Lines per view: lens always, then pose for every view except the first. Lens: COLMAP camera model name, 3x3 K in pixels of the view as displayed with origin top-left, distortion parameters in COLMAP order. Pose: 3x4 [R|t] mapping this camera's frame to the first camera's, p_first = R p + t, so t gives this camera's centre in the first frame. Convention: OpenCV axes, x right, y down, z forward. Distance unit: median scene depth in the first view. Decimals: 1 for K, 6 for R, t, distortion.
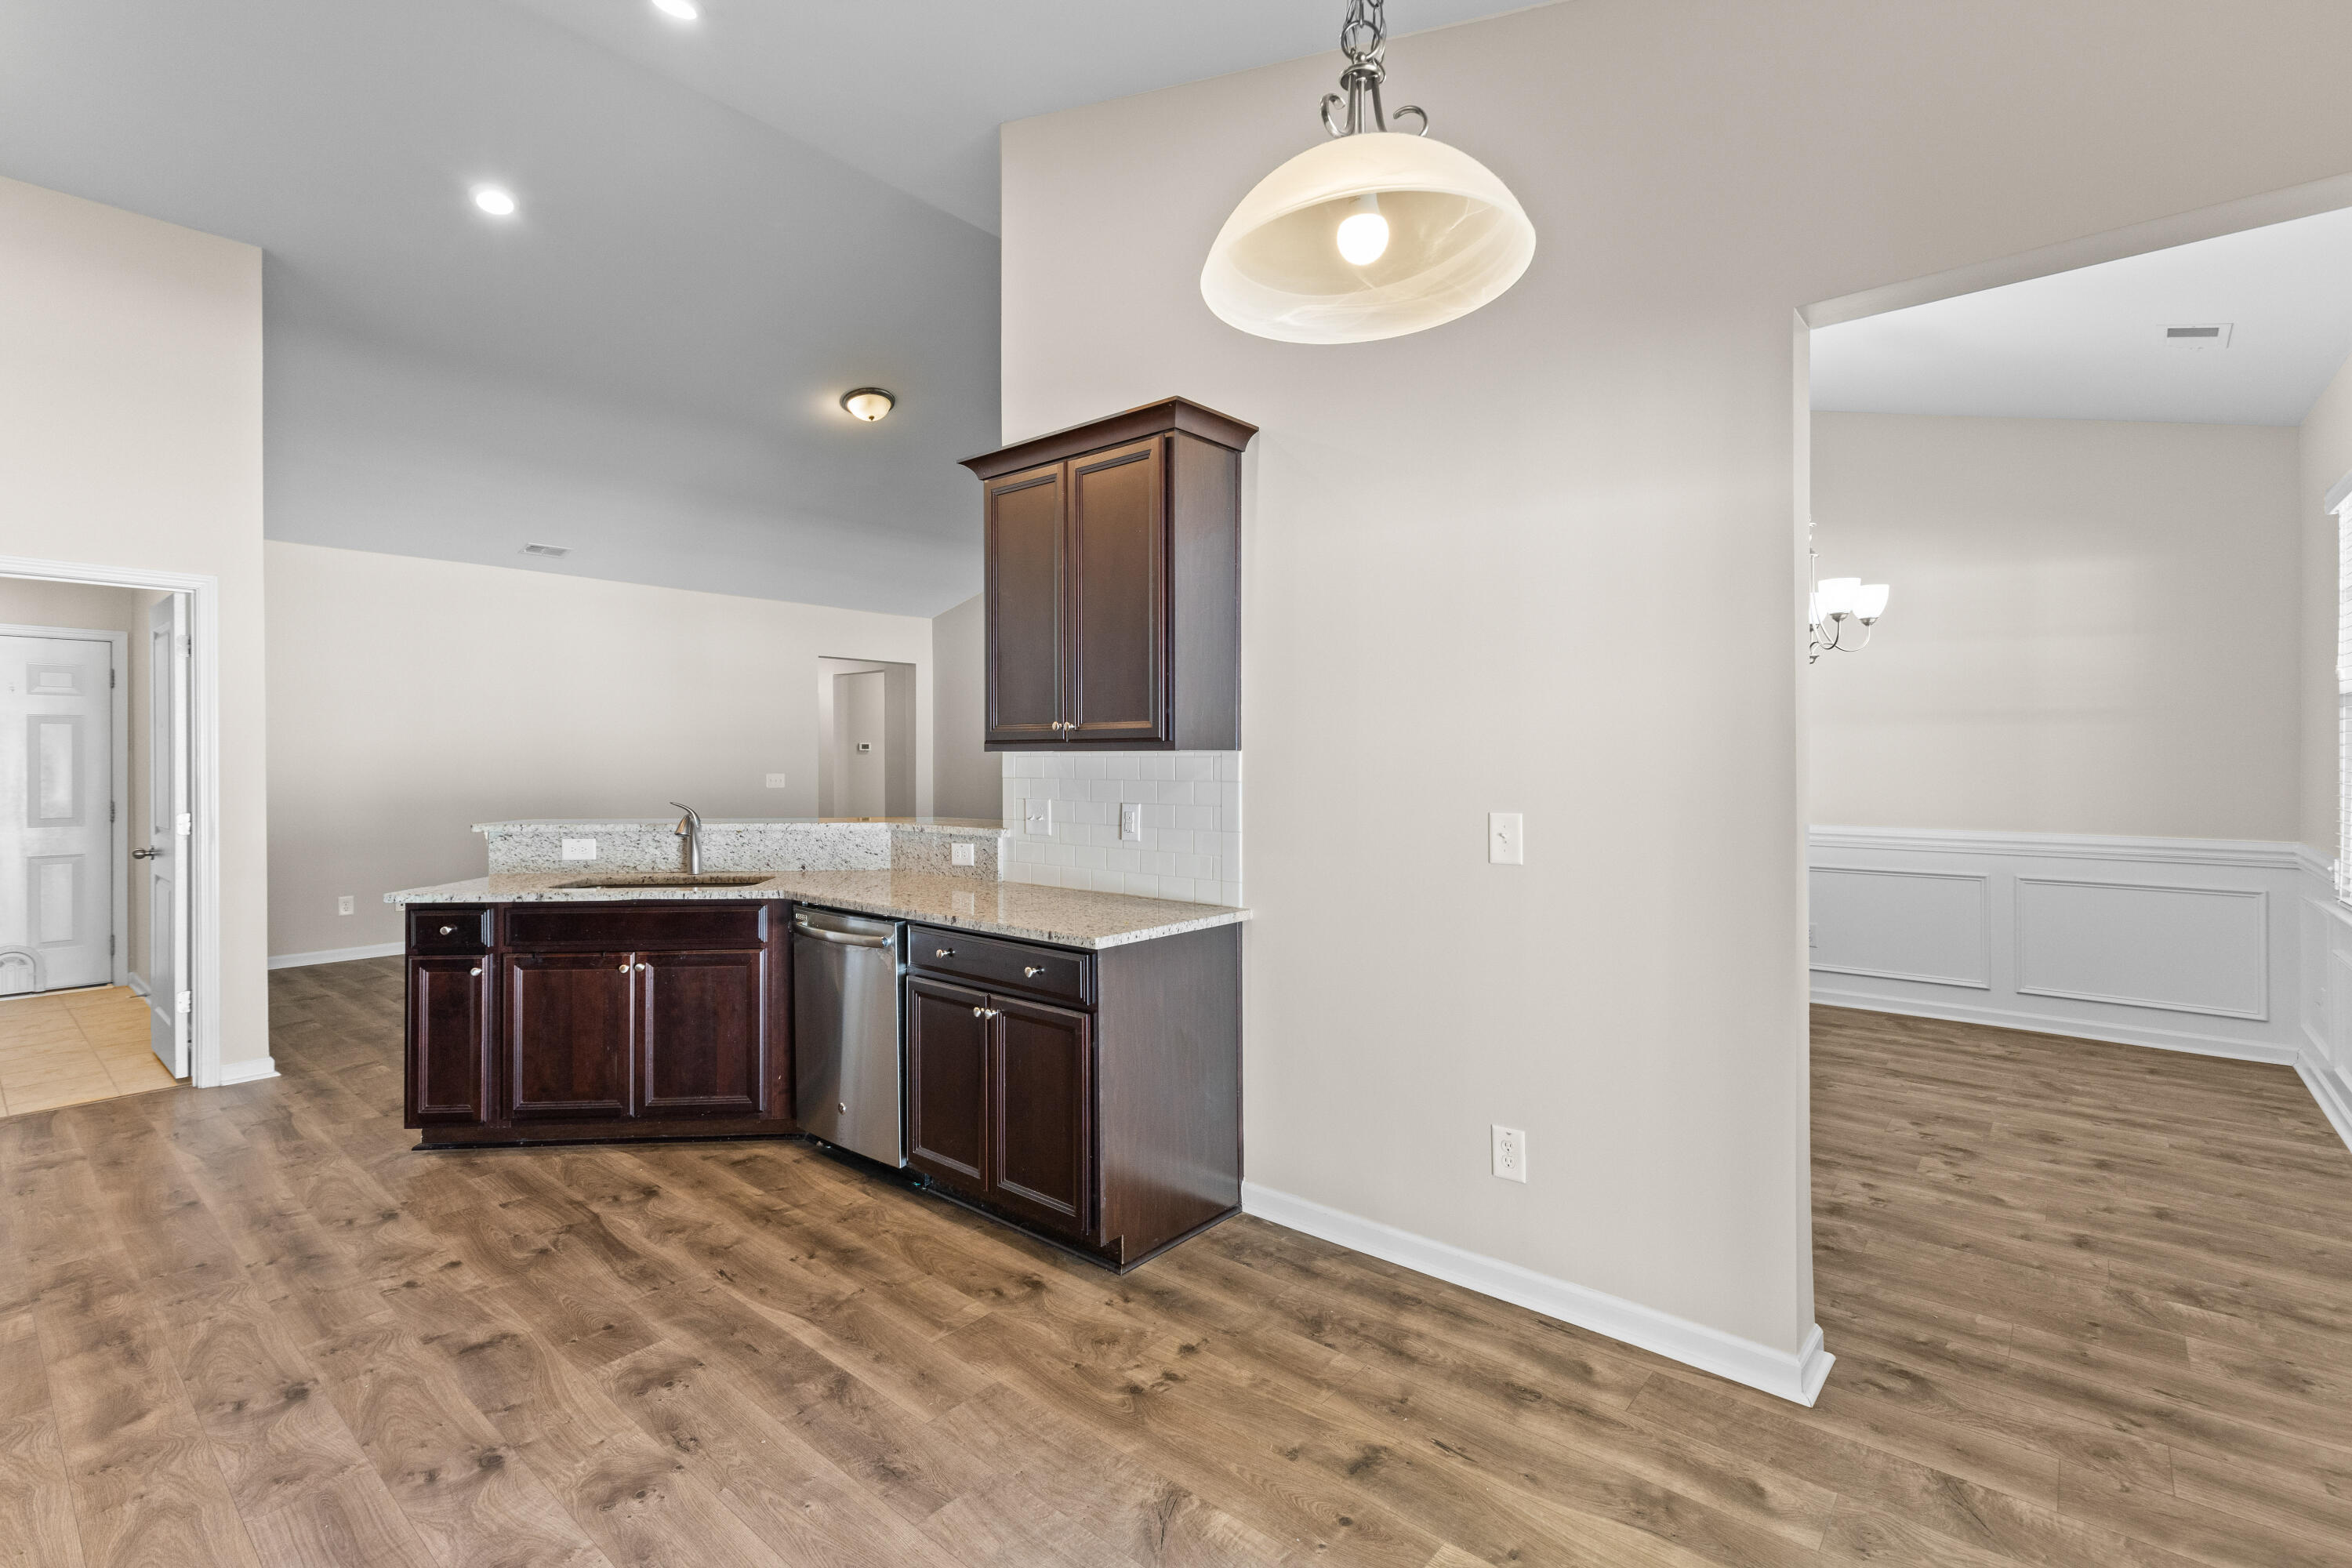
lens RADIAL K [[1063.6, 0, 1175.5], [0, 1063.6, 762.0], [0, 0, 1]] dist [0.010627, -0.001770]
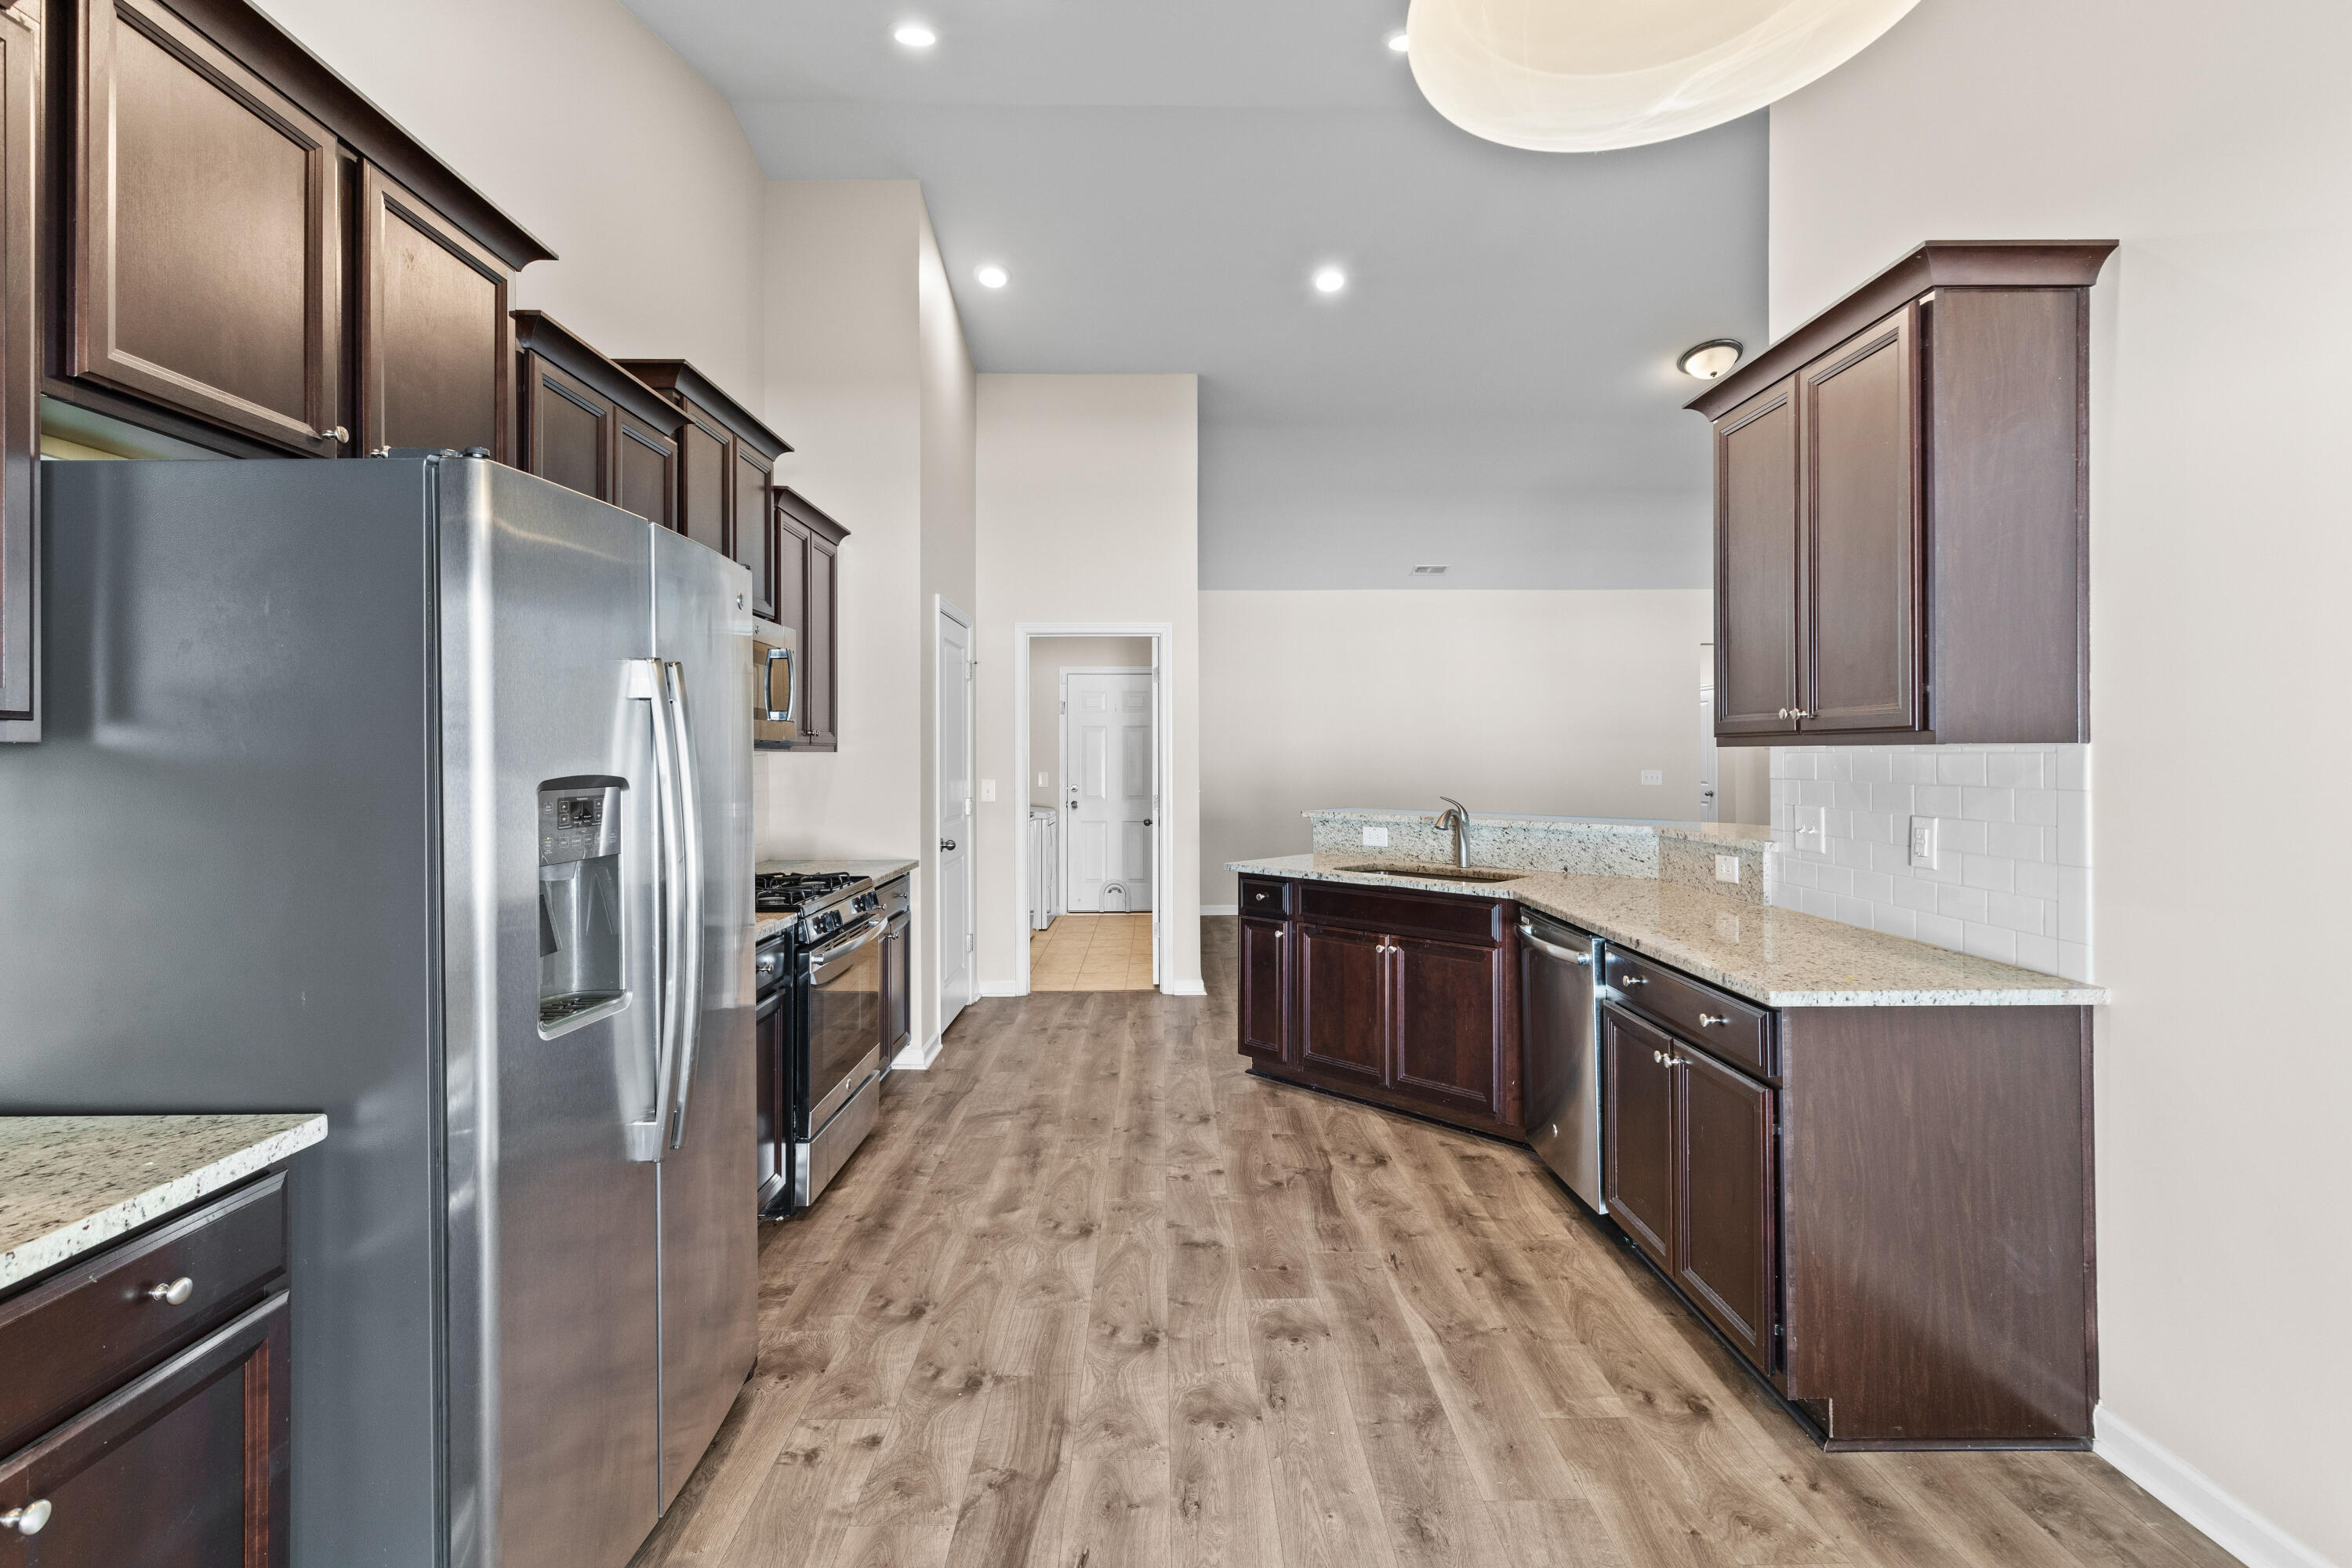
lens RADIAL K [[1063.6, 0, 1183.2], [0, 1063.6, 753.4], [0, 0, 1]] dist [0.010627, -0.001770]
pose [[0.665113, -0.001986, -0.746740, 0.194110], [-0.000606, 0.999995, -0.003199, -0.002203], [0.746743, 0.002581, 0.665108, 0.155892]]
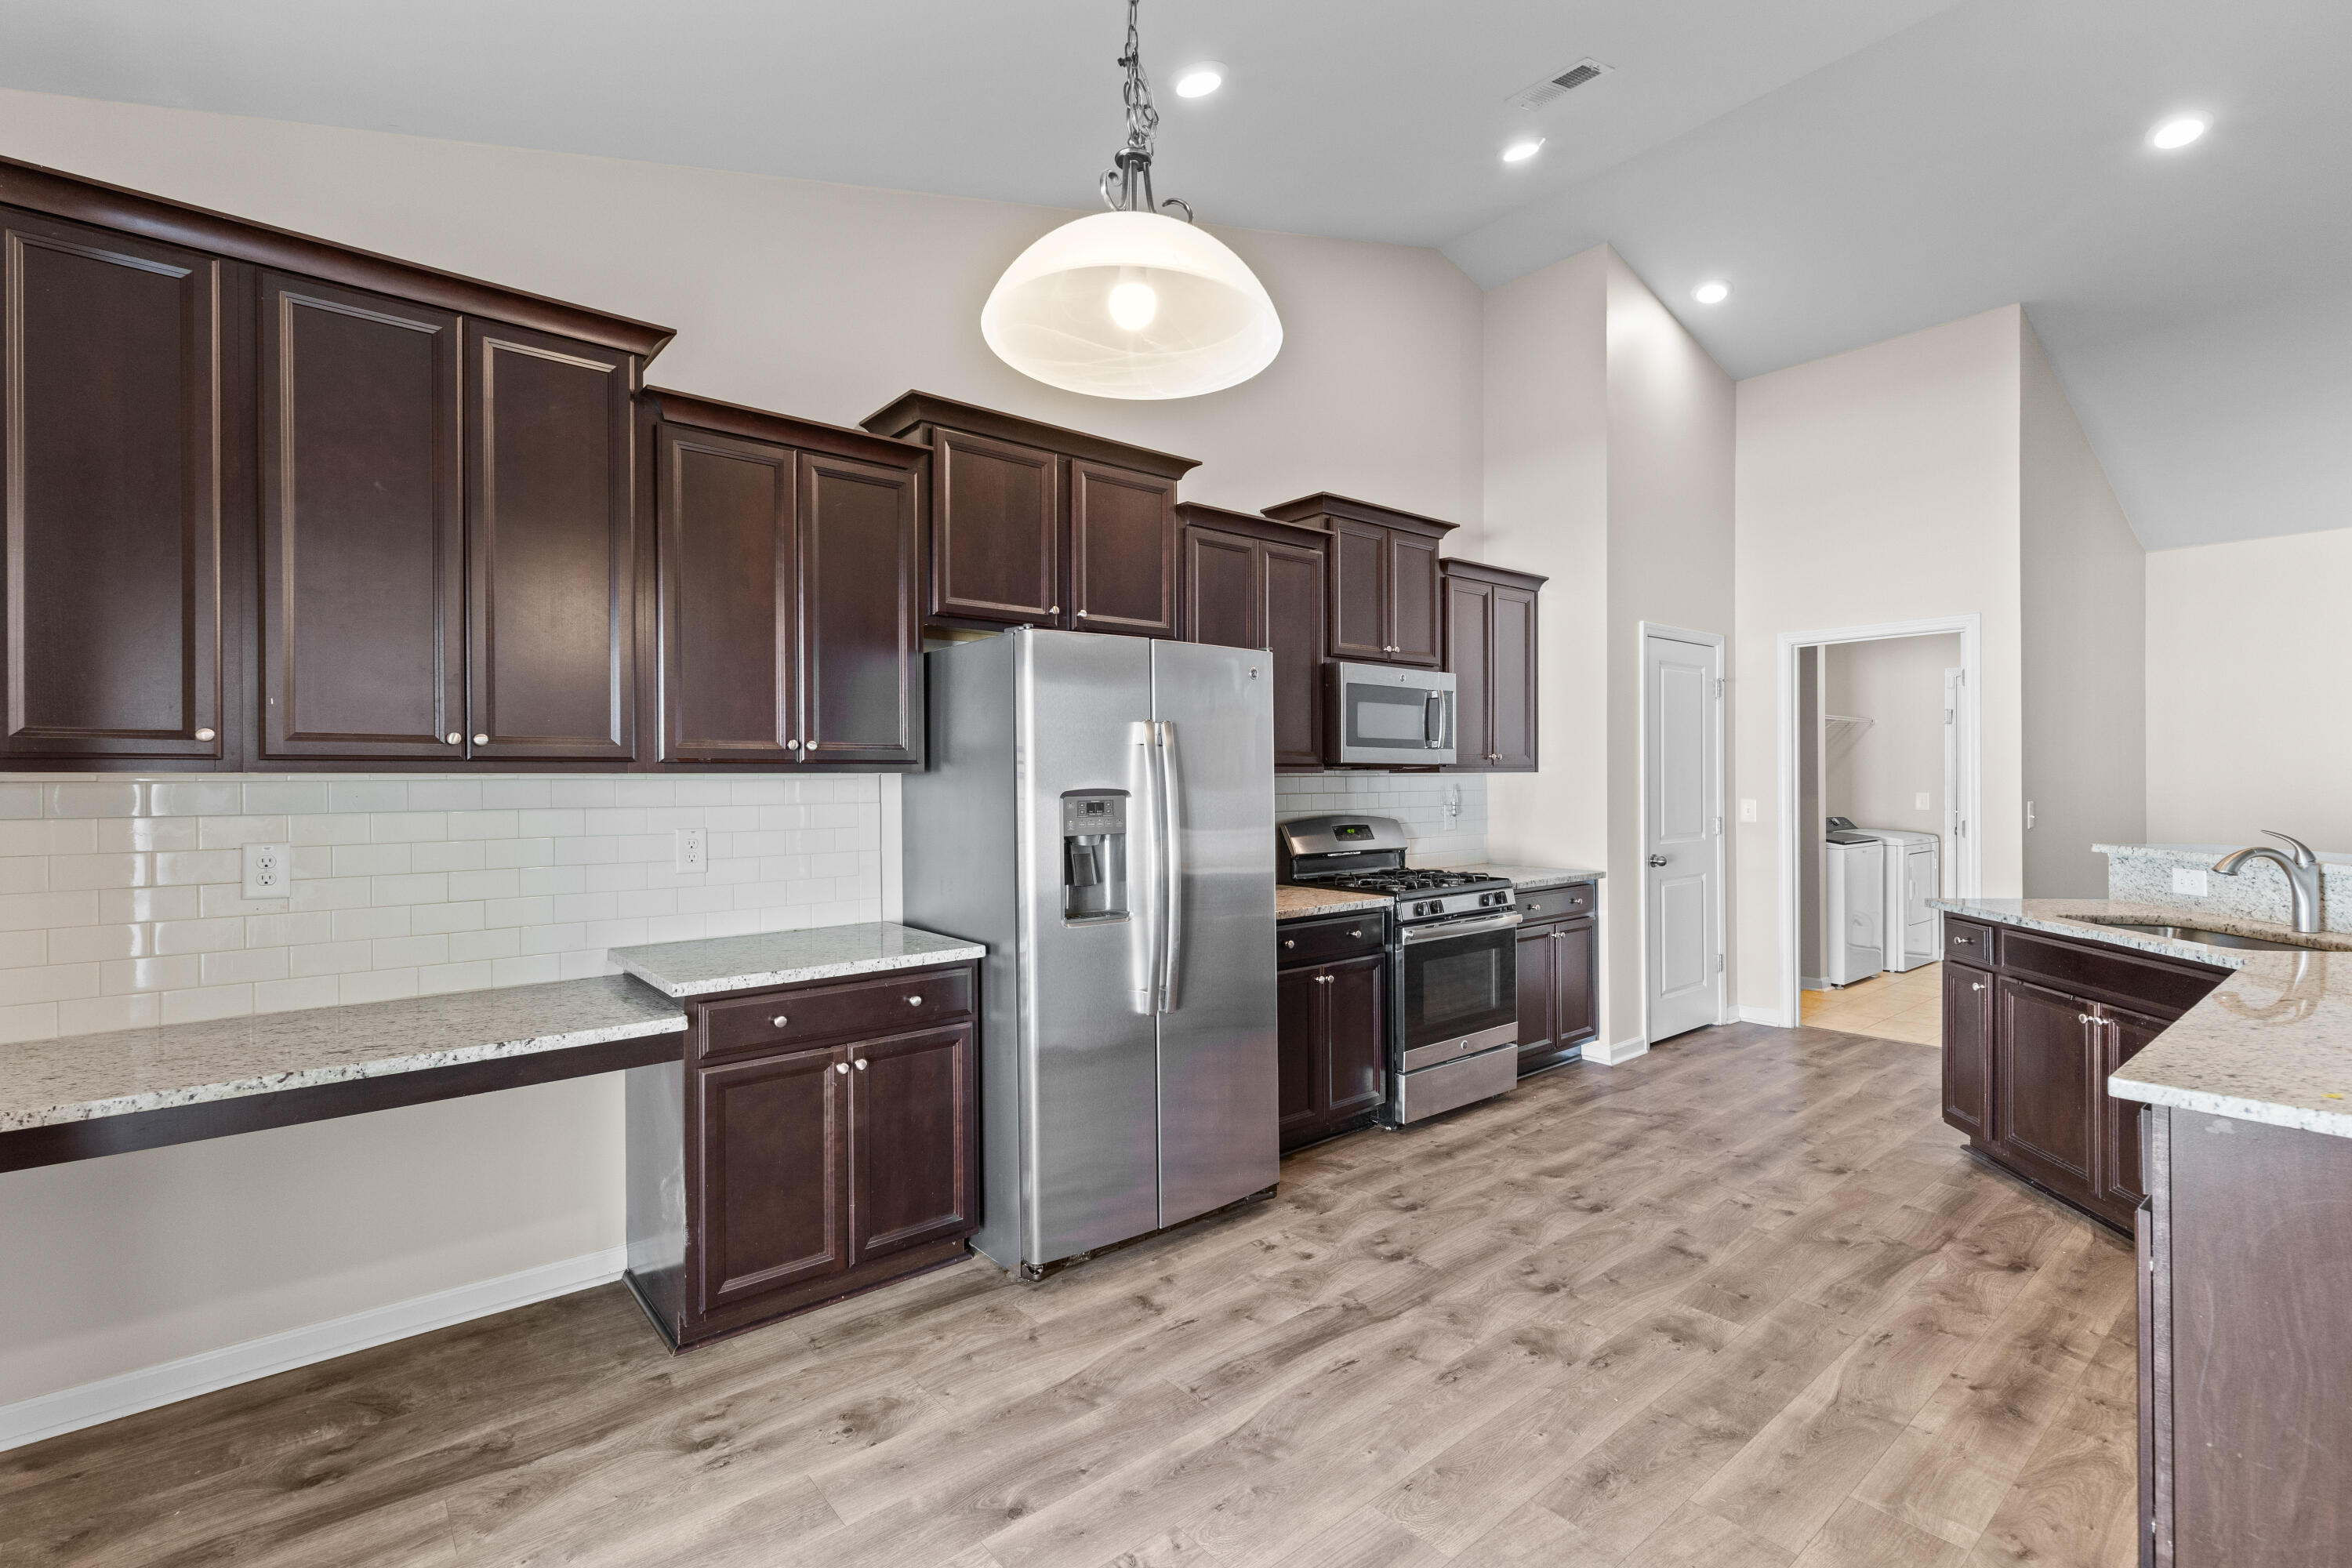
lens RADIAL K [[1063.6, 0, 1196.5], [0, 1063.6, 779.1], [0, 0, 1]] dist [0.010627, -0.001770]
pose [[-0.159255, 0.002537, -0.987234, 0.536118], [0.004187, 0.999989, 0.001895, -0.002904], [0.987229, -0.003832, -0.159264, 0.528678]]
